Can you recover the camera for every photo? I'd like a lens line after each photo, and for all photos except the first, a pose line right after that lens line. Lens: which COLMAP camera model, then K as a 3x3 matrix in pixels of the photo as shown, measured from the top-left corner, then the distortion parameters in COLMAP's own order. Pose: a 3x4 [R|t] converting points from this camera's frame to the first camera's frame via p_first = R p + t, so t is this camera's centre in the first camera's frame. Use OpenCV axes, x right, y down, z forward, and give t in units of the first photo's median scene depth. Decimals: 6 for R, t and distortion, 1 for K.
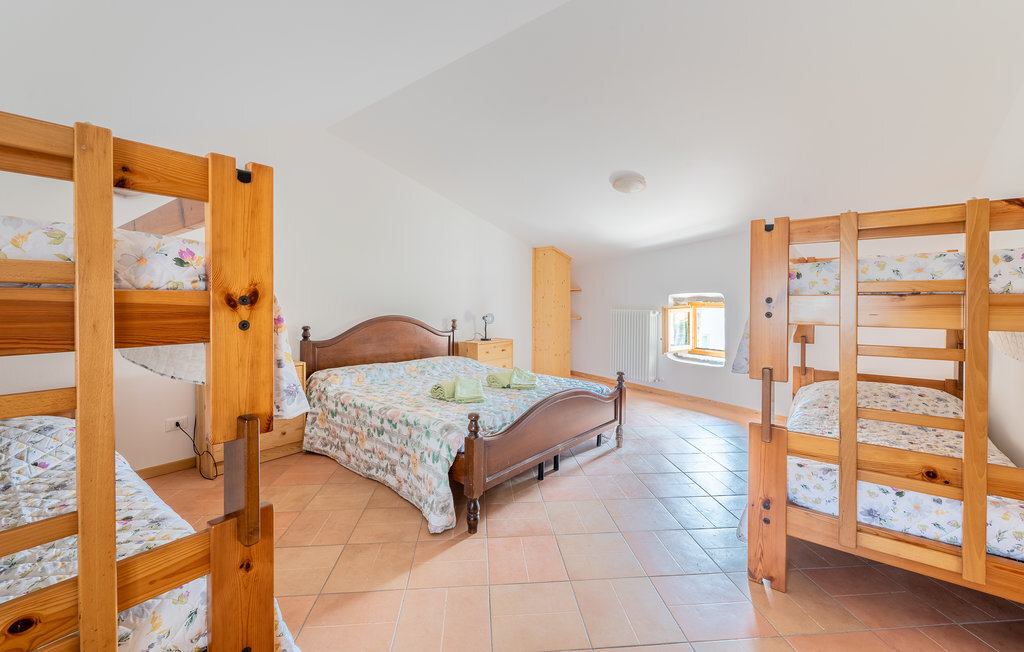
lens RADIAL K [[415.4, 0, 508.3], [0, 415.4, 294.7], [0, 0, 1]] dist [0.000668, -0.000191]
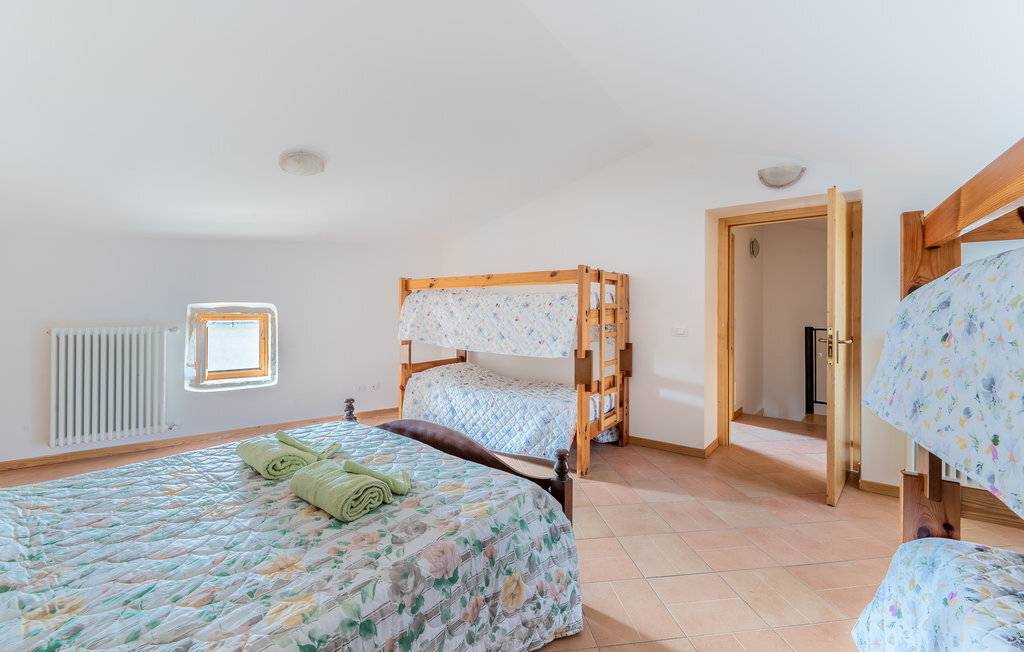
lens RADIAL K [[415.4, 0, 508.3], [0, 415.4, 294.7], [0, 0, 1]] dist [0.000668, -0.000191]
pose [[-0.057361, 0.033954, 0.997776, -0.742398], [-0.012885, 0.999313, -0.034747, 0.003584], [-0.998270, -0.014849, -0.056884, 0.937894]]
